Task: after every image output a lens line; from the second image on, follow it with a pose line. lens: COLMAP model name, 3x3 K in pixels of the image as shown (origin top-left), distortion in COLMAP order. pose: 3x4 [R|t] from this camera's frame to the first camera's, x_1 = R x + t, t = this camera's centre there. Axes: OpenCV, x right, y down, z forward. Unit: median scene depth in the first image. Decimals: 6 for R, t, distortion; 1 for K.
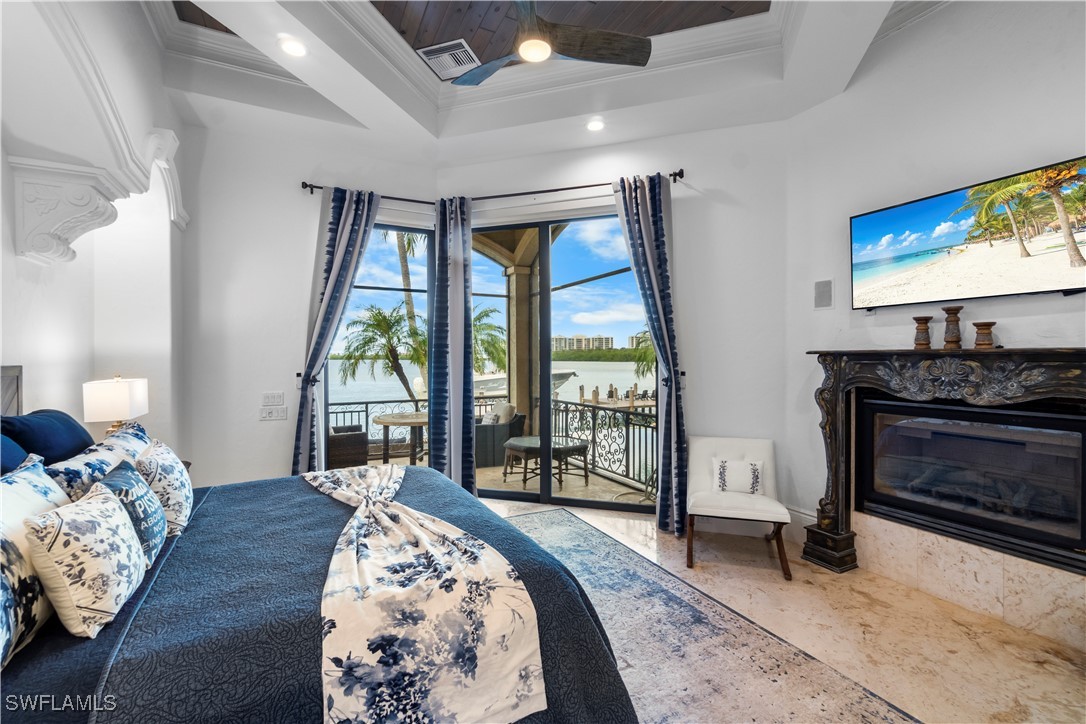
lens RADIAL K [[468.2, 0, 540.4], [0, 468.2, 358.8], [0, 0, 1]] dist [-0.004674, -0.000648]
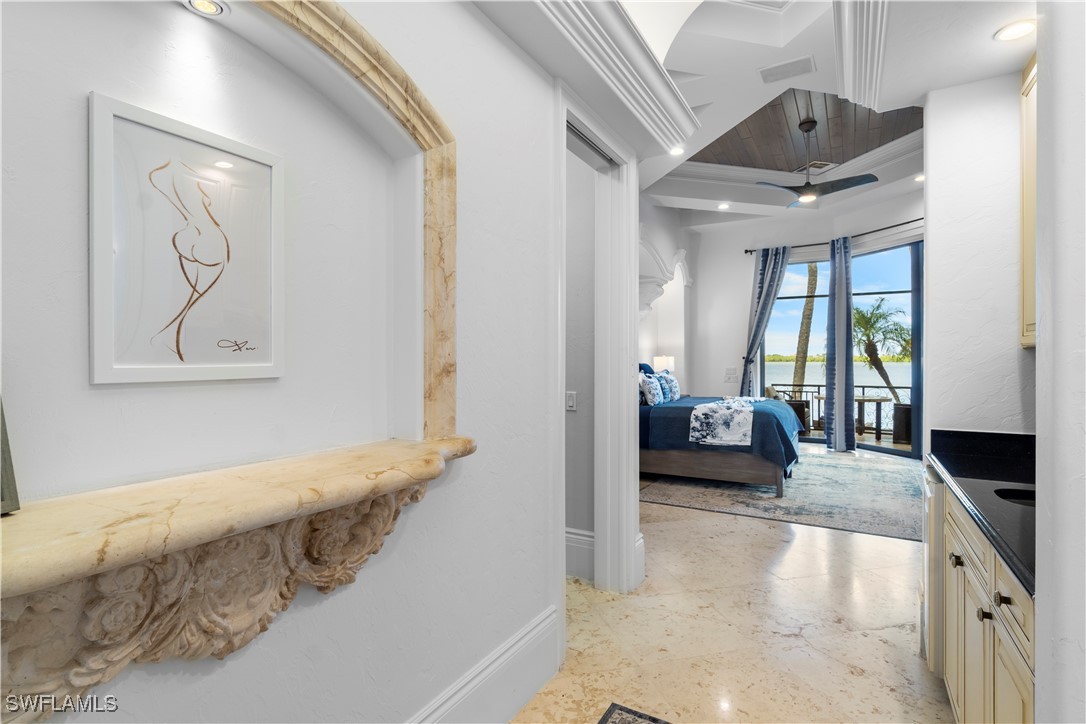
lens RADIAL K [[491.9, 0, 547.9], [0, 491.9, 358.2], [0, 0, 1]] dist [0.000261, 0.000219]
pose [[0.536690, 0.002028, -0.843777, 0.730528], [-0.003776, 0.999993, 0.000002, 0.042760], [0.843771, 0.003185, 0.536694, -0.700506]]
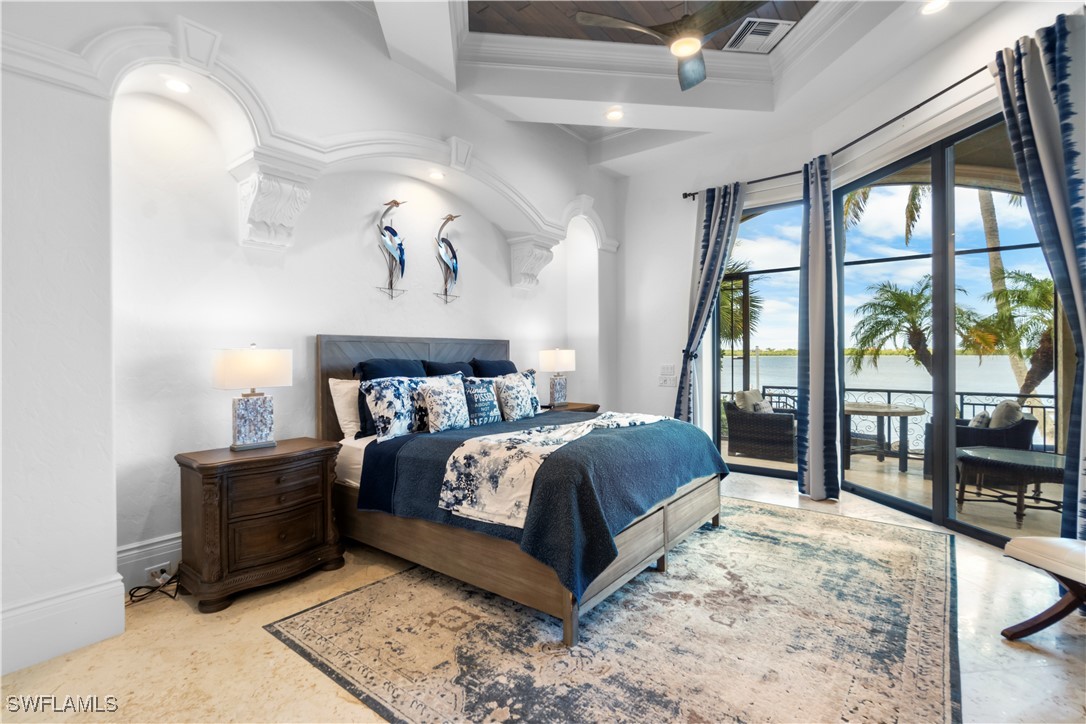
lens RADIAL K [[491.9, 0, 531.6], [0, 491.9, 355.9], [0, 0, 1]] dist [0.000261, 0.000219]
pose [[0.424964, 0.005135, -0.905196, 0.529469], [0.001094, 0.999980, 0.006187, 0.042241], [0.905210, -0.003620, 0.424950, 0.096279]]
